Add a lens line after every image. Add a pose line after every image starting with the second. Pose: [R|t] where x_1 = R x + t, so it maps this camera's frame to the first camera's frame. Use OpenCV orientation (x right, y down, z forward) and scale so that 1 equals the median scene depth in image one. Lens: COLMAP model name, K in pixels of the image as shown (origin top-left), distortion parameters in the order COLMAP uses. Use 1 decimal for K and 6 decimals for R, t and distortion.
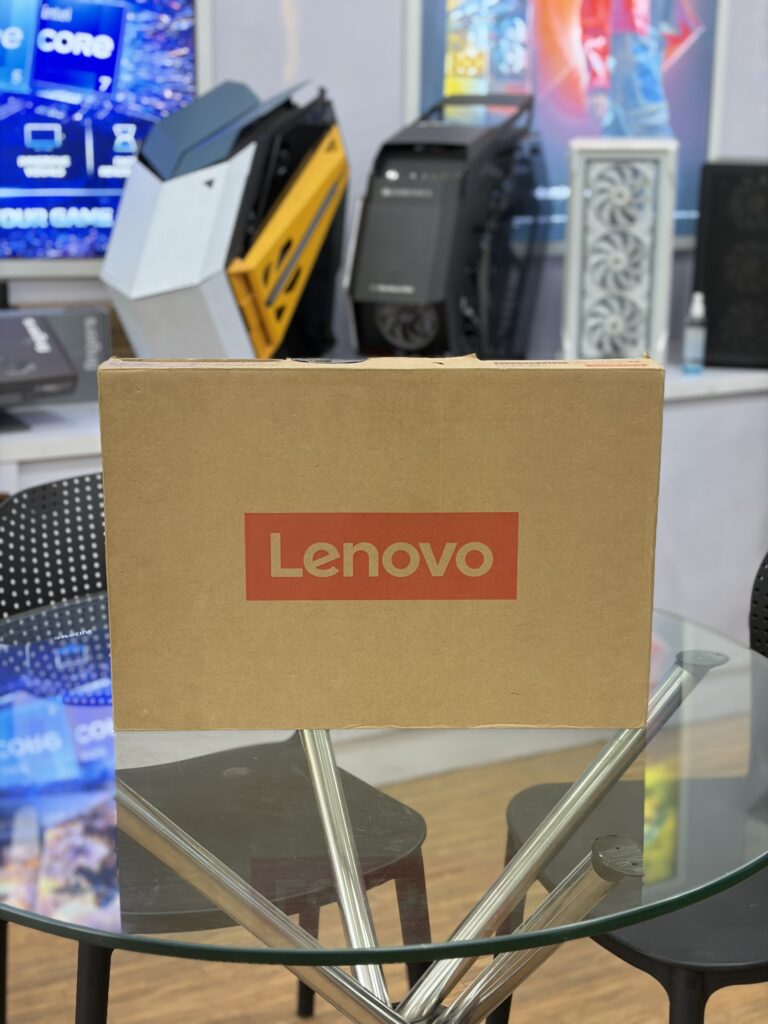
lens RADIAL K [[1548.7, 0, 382.0], [0, 1548.7, 511.7], [0, 0, 1]] dist [0.203724, -0.839764]
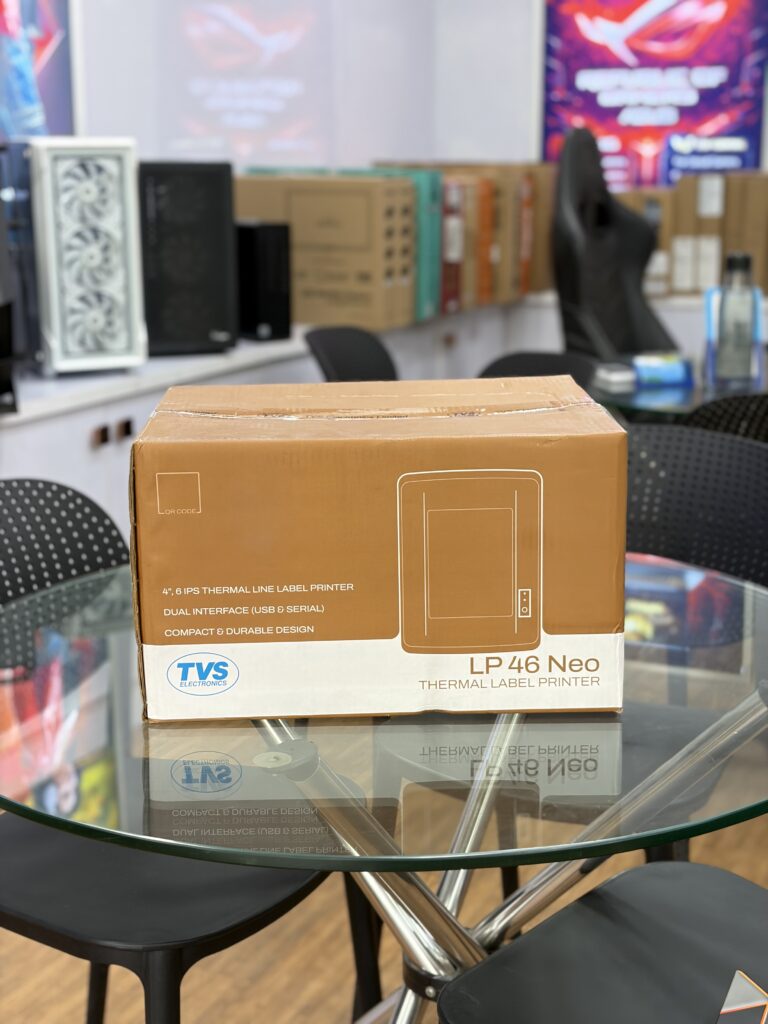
lens RADIAL K [[1548.7, 0, 382.0], [0, 1548.7, 511.7], [0, 0, 1]] dist [0.203724, -0.839764]
pose [[0.800505, -0.147167, 0.580977, -0.315030], [0.158130, 0.986896, 0.032109, -0.000895], [-0.578089, 0.066167, 0.813286, 0.082722]]
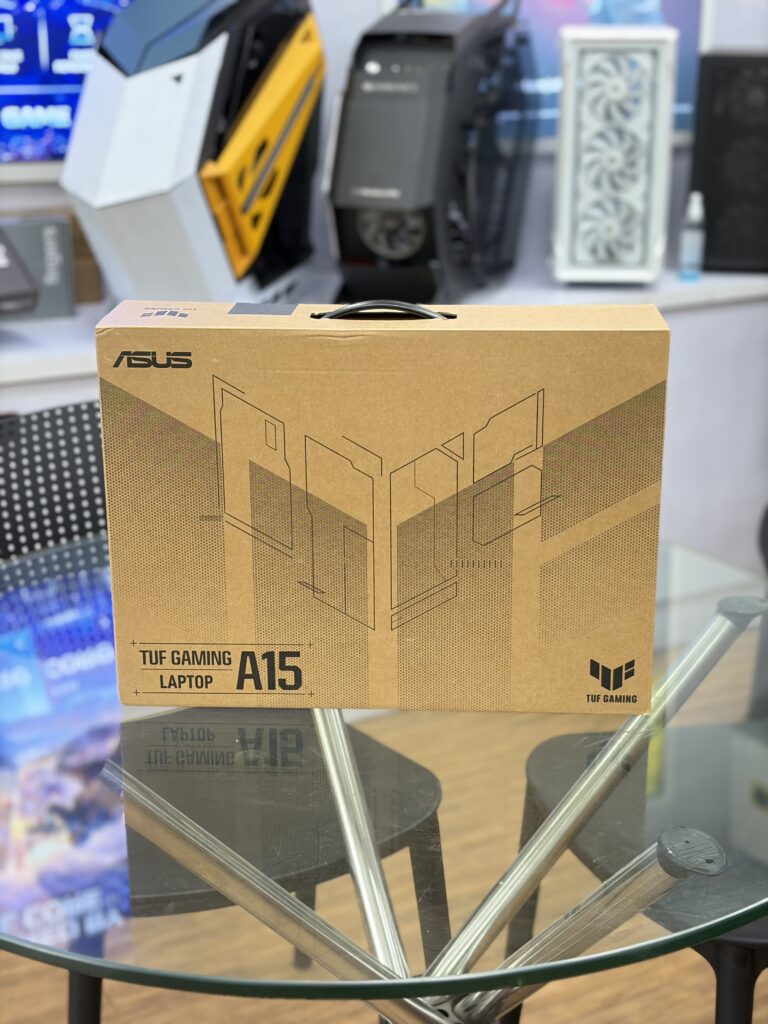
lens RADIAL K [[1549.3, 0, 387.3], [0, 1549.3, 515.9], [0, 0, 1]] dist [0.186157, -0.754586]
pose [[0.999347, -0.015668, 0.032556, -0.018675], [0.013440, 0.997623, 0.067582, -0.012914], [-0.033537, -0.067101, 0.997182, 0.054828]]
